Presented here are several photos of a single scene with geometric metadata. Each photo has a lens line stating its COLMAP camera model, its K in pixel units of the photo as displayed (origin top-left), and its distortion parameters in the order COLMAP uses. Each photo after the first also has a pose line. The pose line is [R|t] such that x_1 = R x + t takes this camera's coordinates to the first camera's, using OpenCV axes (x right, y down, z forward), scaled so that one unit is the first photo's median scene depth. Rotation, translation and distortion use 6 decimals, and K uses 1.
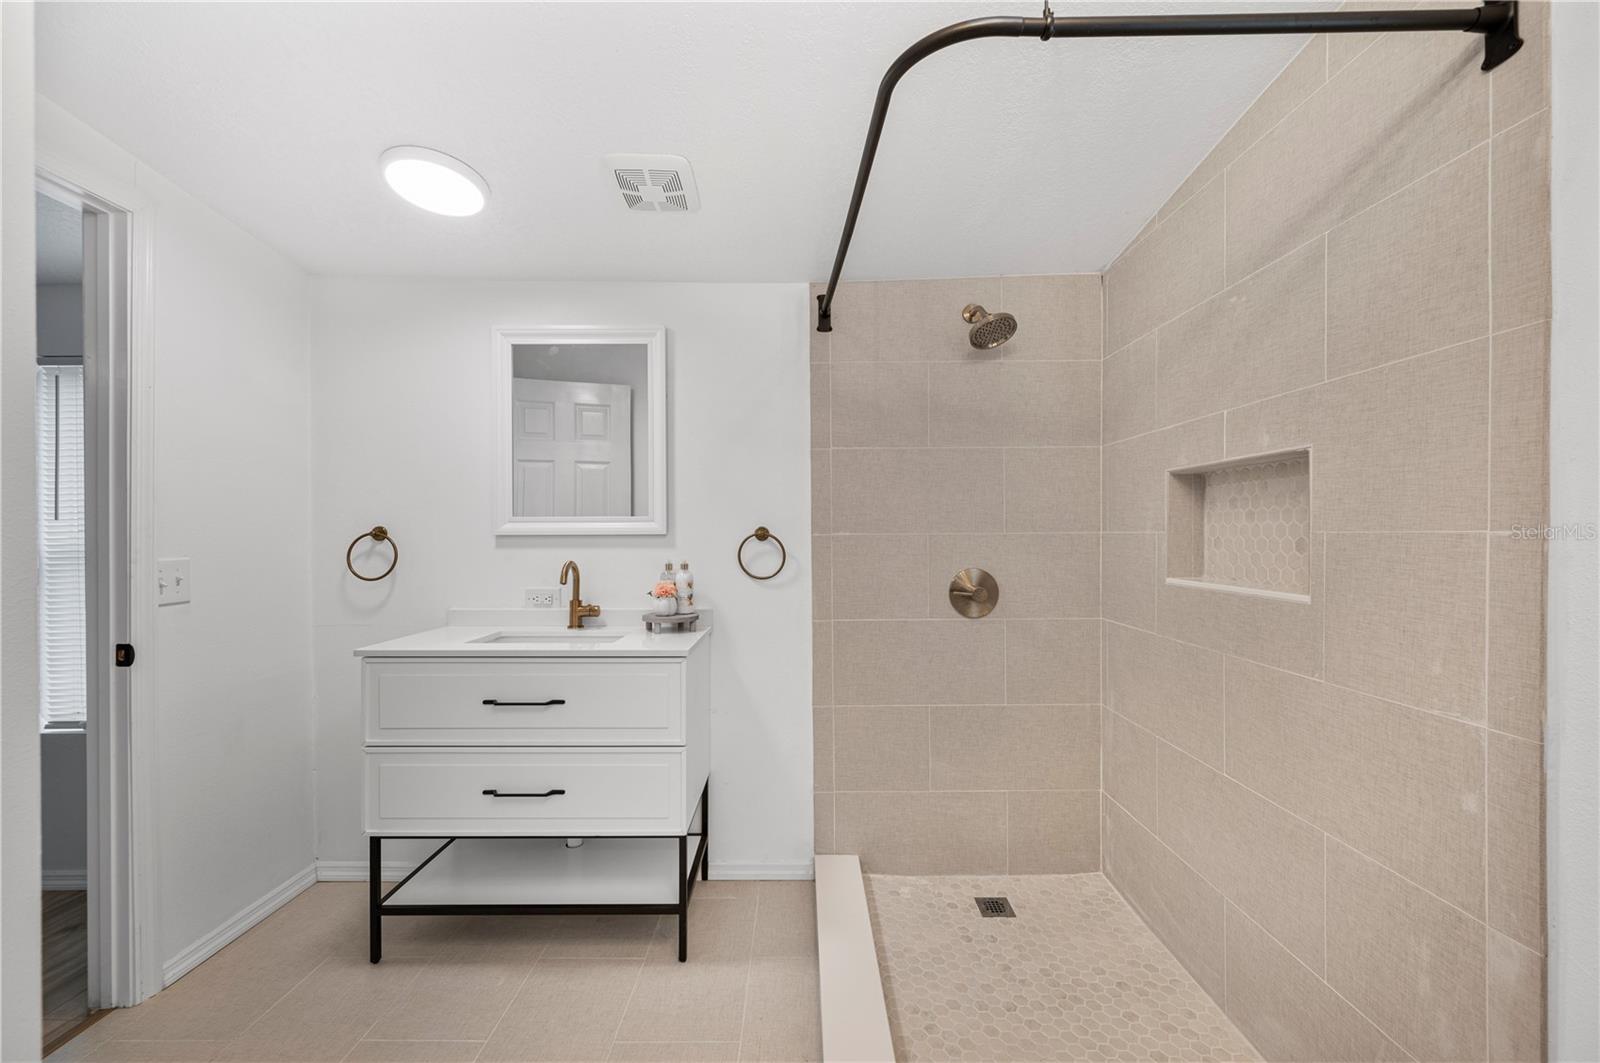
lens RADIAL K [[639.6, 0, 809.2], [0, 639.6, 530.6], [0, 0, 1]] dist [0.000576, -0.000031]
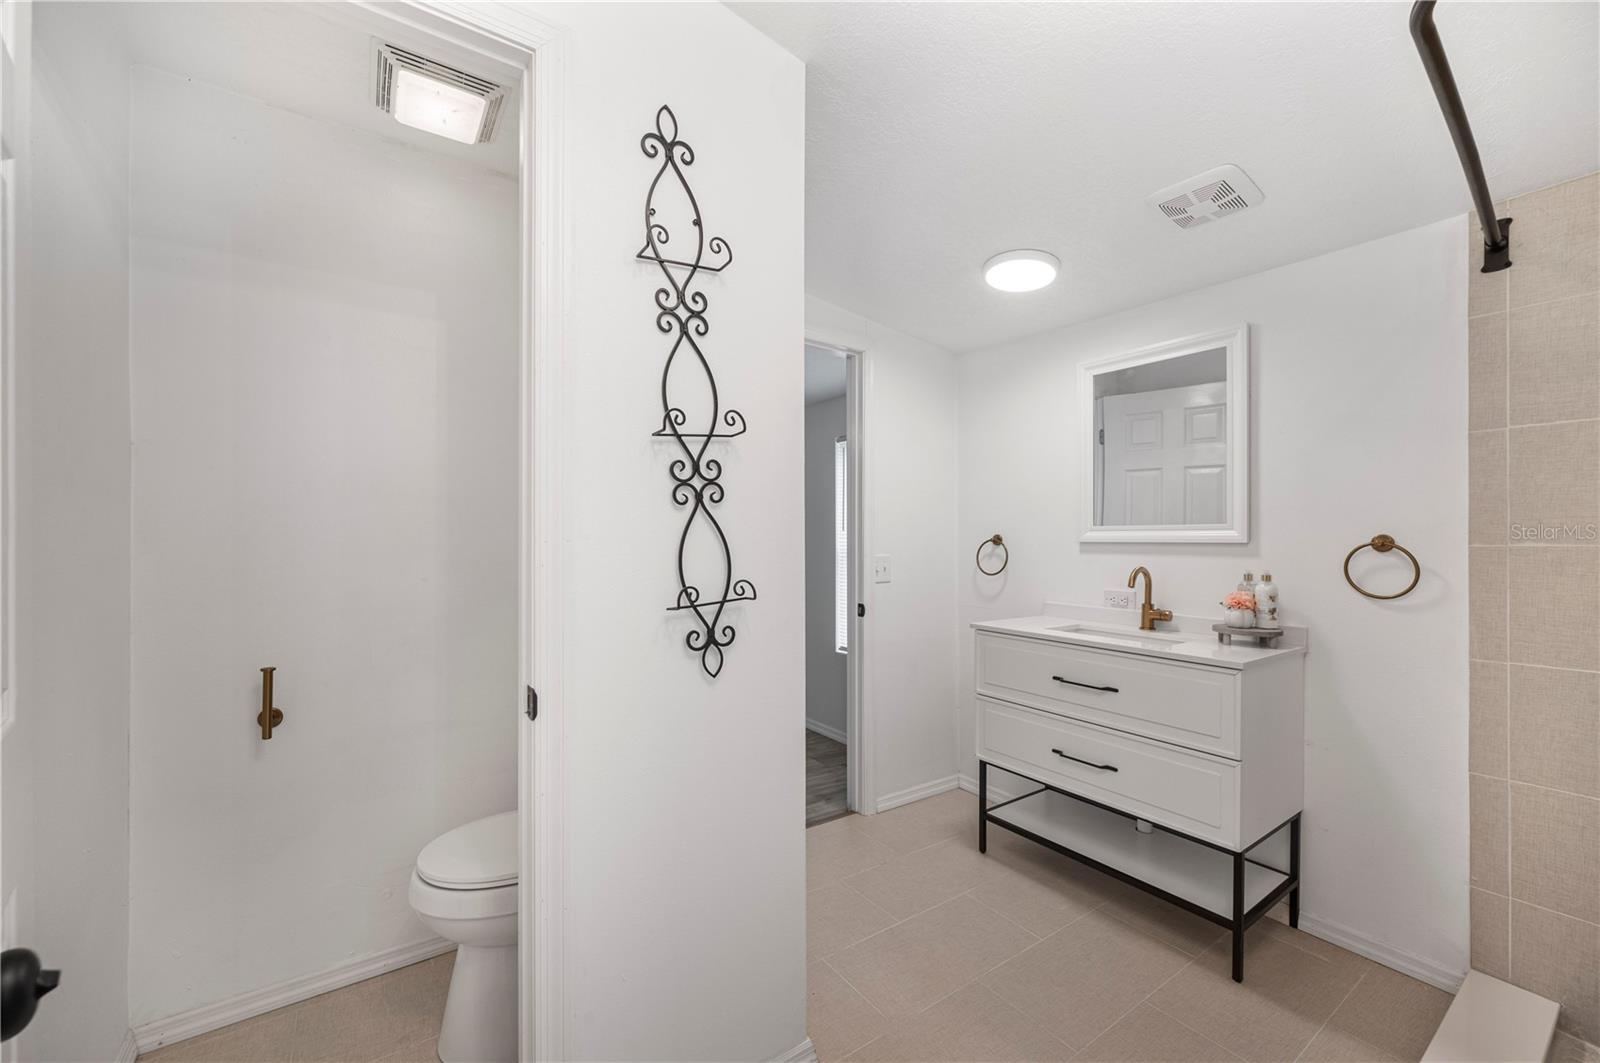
lens RADIAL K [[639.6, 0, 809.2], [0, 639.6, 530.6], [0, 0, 1]] dist [0.000576, -0.000031]
pose [[0.580525, -0.004833, -0.814228, 0.184740], [-0.000725, 0.999979, -0.006453, -0.006074], [0.814242, 0.004336, 0.580509, -0.083968]]
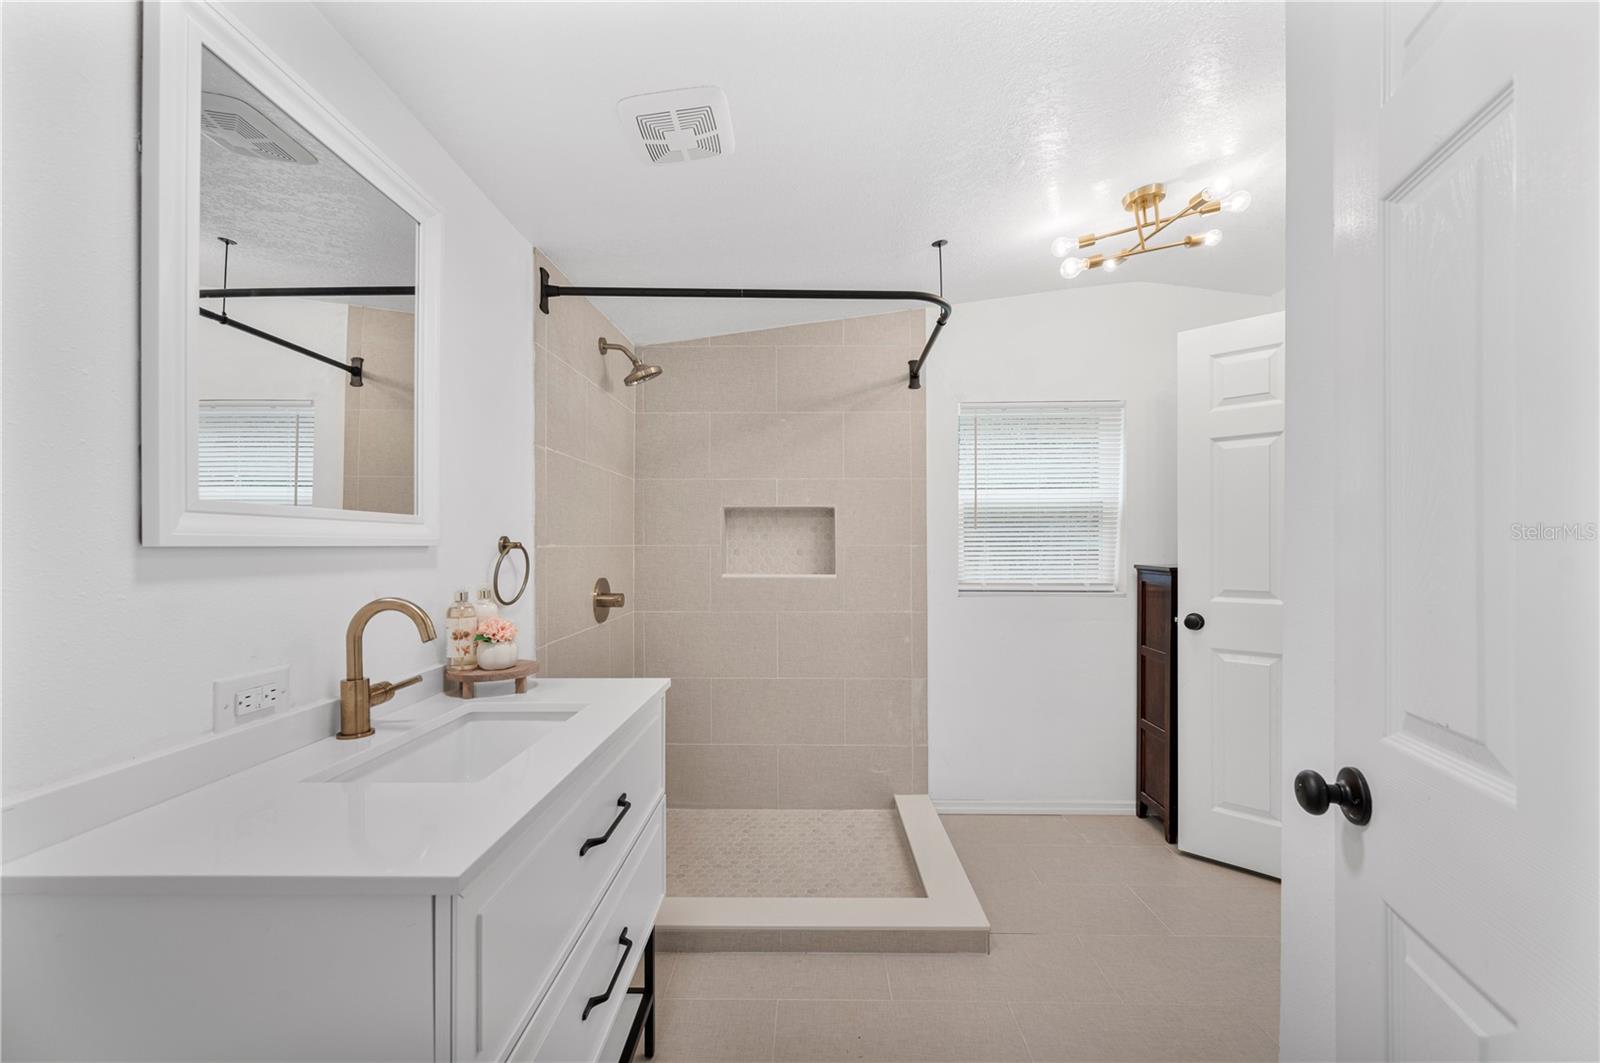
lens RADIAL K [[637.8, 0, 798.9], [0, 637.8, 546.1], [0, 0, 1]] dist [0.000290, -0.000019]
pose [[0.020655, 0.003121, 0.999782, -0.877040], [-0.003466, 0.999989, -0.003051, 0.007353], [-0.999781, -0.003402, 0.020666, 0.676356]]
